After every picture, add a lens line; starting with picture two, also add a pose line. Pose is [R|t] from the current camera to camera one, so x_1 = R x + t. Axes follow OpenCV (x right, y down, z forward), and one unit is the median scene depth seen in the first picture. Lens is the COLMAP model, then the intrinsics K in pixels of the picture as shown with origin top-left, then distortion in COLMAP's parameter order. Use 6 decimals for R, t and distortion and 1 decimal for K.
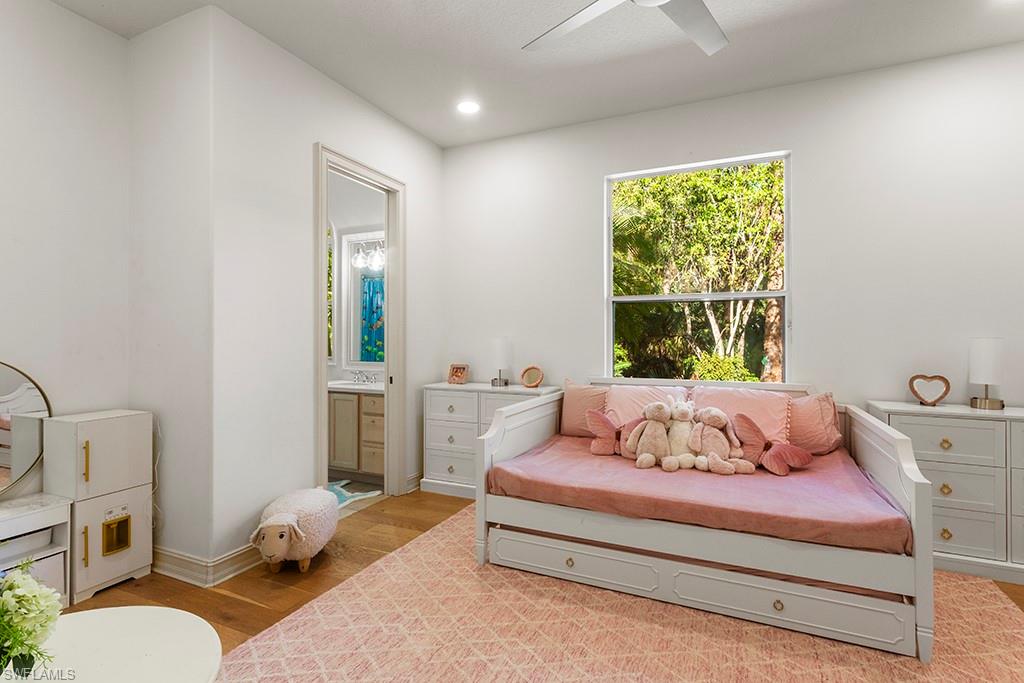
lens RADIAL K [[494.7, 0, 510.2], [0, 494.7, 338.1], [0, 0, 1]] dist [0.002063, 0.003738]
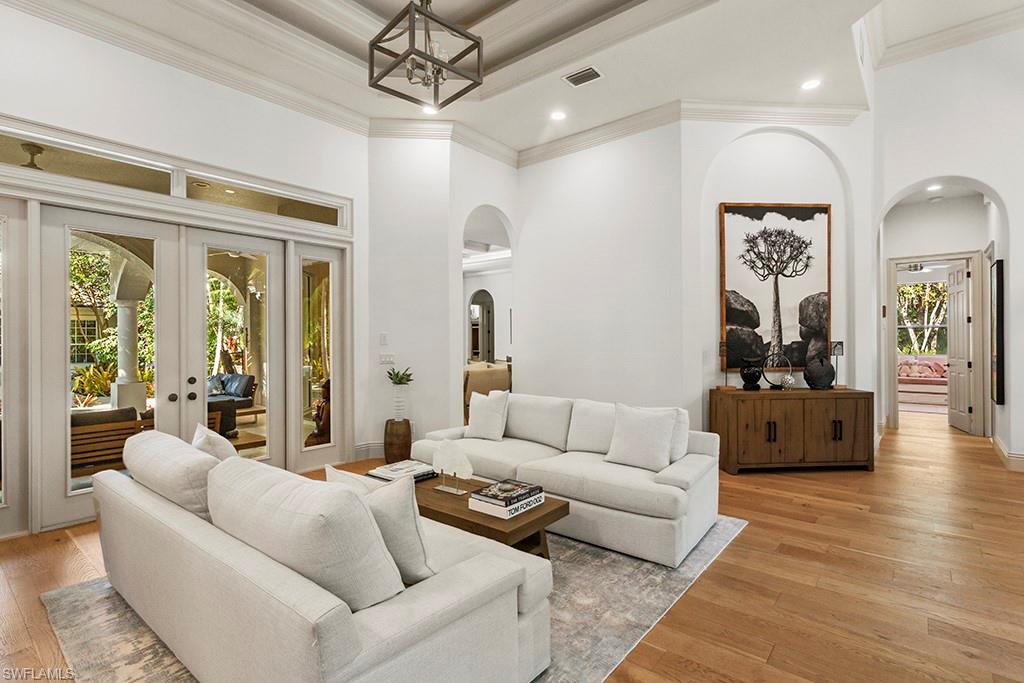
lens RADIAL K [[494.7, 0, 508.8], [0, 494.7, 337.4], [0, 0, 1]] dist [0.002063, 0.003738]
pose [[0.964000, -0.004082, -0.265869, -0.356973], [0.003765, 0.999991, -0.001701, -0.007278], [0.265874, 0.000639, 0.964008, -0.754130]]
